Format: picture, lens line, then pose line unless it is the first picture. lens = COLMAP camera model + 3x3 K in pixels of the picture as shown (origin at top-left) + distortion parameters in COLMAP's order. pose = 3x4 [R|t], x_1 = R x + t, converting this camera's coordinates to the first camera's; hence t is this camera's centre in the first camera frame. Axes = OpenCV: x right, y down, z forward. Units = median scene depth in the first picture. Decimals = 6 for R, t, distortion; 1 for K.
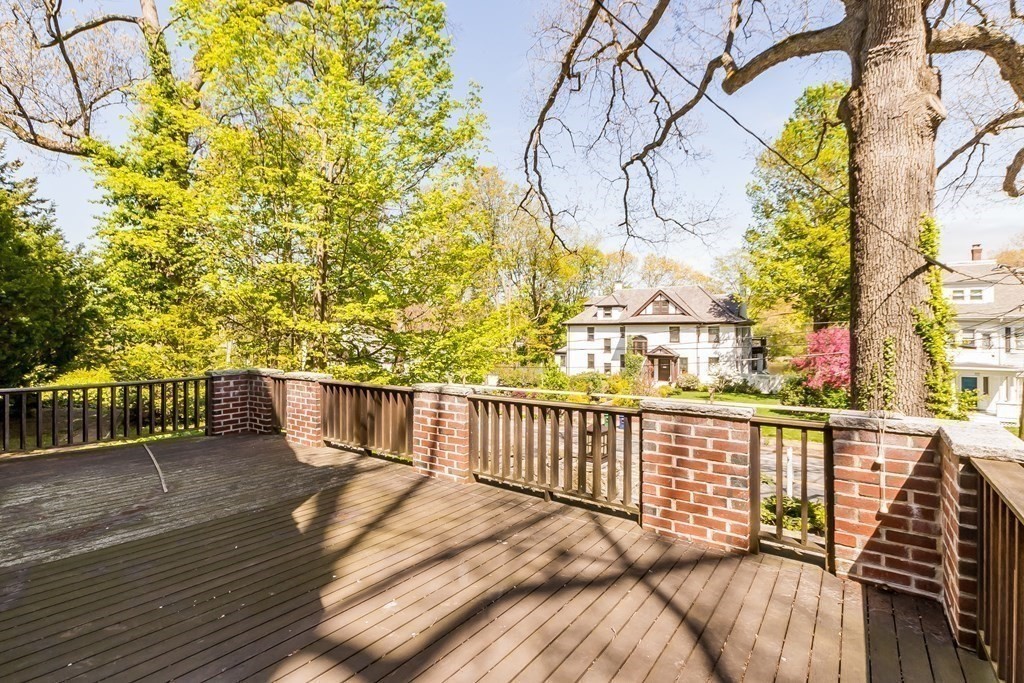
lens RADIAL K [[508.5, 0, 481.8], [0, 508.5, 336.4], [0, 0, 1]] dist [0.002467, 0.000915]
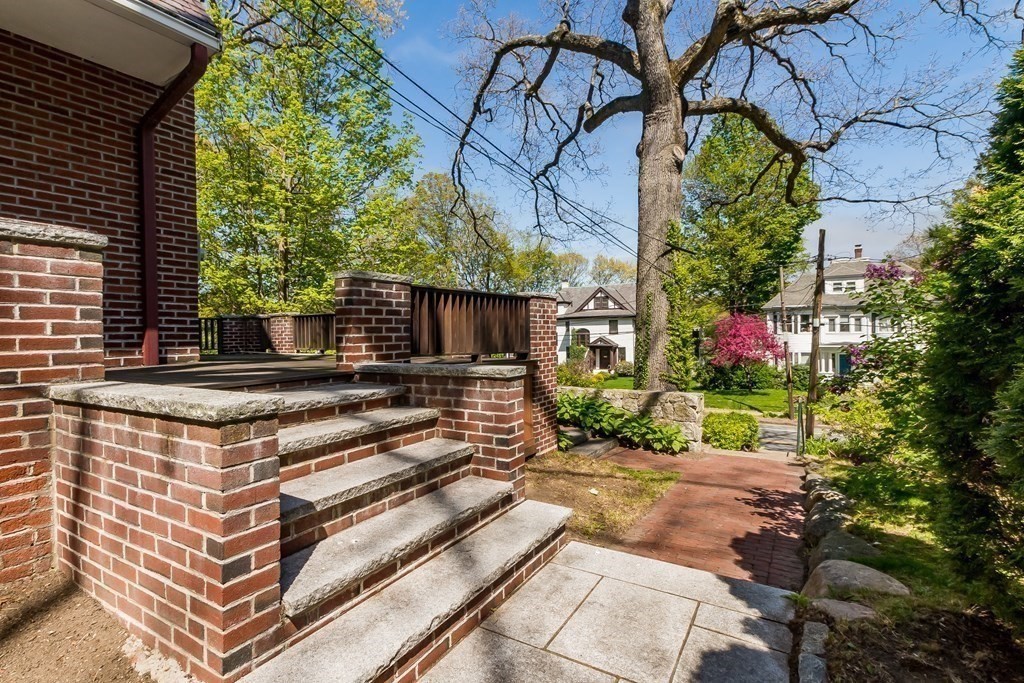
lens RADIAL K [[486.0, 0, 498.9], [0, 486.0, 326.8], [0, 0, 1]] dist [-0.002441, 0.000449]
pose [[0.992325, -0.024998, 0.121108, 0.049135], [0.026928, 0.999535, -0.014325, 0.048769], [-0.120693, 0.017476, 0.992536, -0.201642]]
